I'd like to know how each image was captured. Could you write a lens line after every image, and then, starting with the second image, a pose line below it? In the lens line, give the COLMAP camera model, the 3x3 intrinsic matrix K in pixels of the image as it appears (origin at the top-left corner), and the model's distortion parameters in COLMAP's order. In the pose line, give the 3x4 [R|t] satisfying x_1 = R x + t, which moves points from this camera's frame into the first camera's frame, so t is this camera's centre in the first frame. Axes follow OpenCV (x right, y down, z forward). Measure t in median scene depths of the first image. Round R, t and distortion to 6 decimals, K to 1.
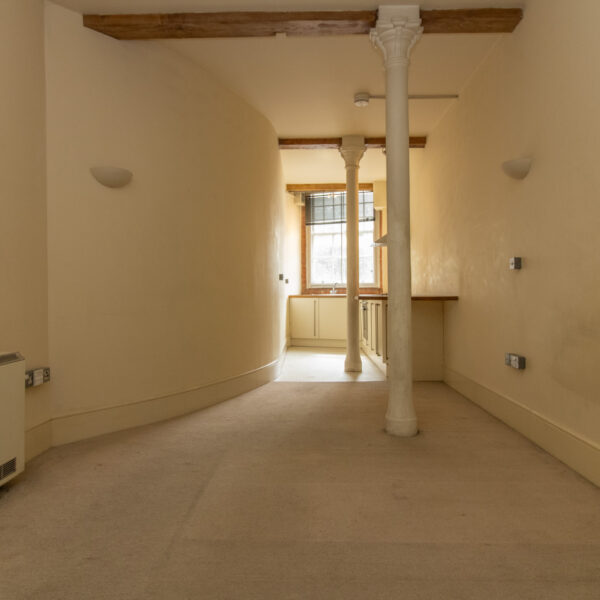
lens RADIAL K [[522.1, 0, 300.0], [0, 522.1, 300.0], [0, 0, 1]] dist [0.000748, -0.006379]
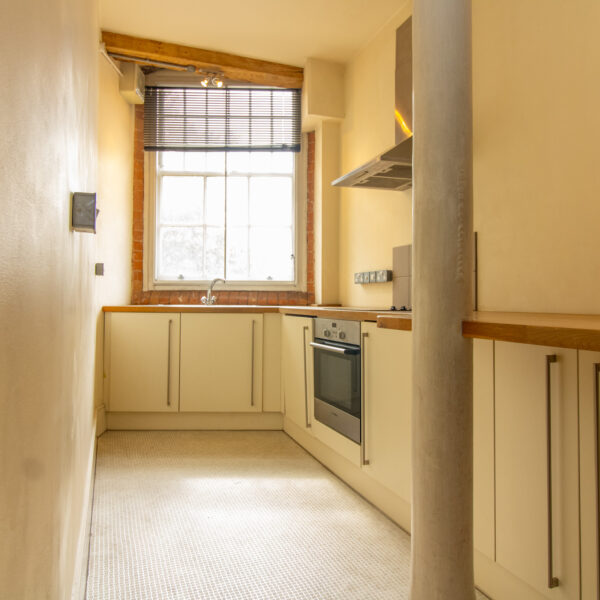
lens RADIAL K [[522.1, 0, 300.0], [0, 522.1, 300.0], [0, 0, 1]] dist [0.000748, -0.006379]
pose [[0.936249, 0.015678, 0.350988, -0.019513], [-0.010649, 0.999811, -0.016254, -0.008619], [-0.351177, 0.011480, 0.936239, 0.546145]]
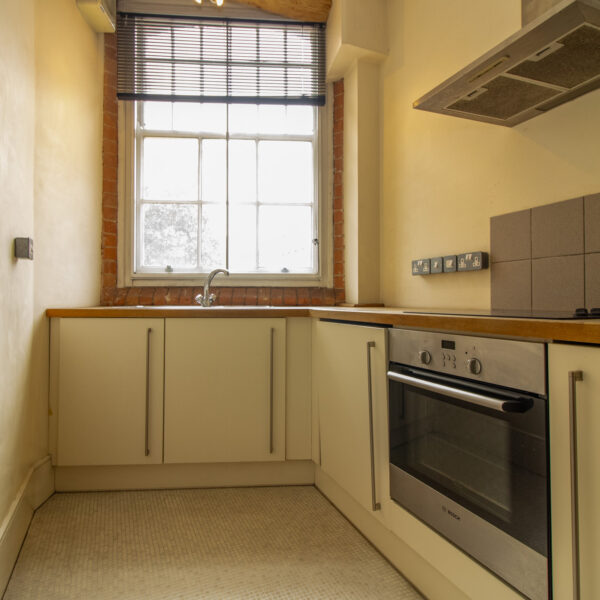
lens RADIAL K [[433.7, 0, 300.0], [0, 433.7, 300.0], [0, 0, 1]] dist [0.002298, 0.004915]
pose [[0.918681, 0.010870, 0.394850, 0.010294], [-0.005236, 0.999869, -0.015345, -0.010548], [-0.394965, 0.012030, 0.918618, 0.715060]]
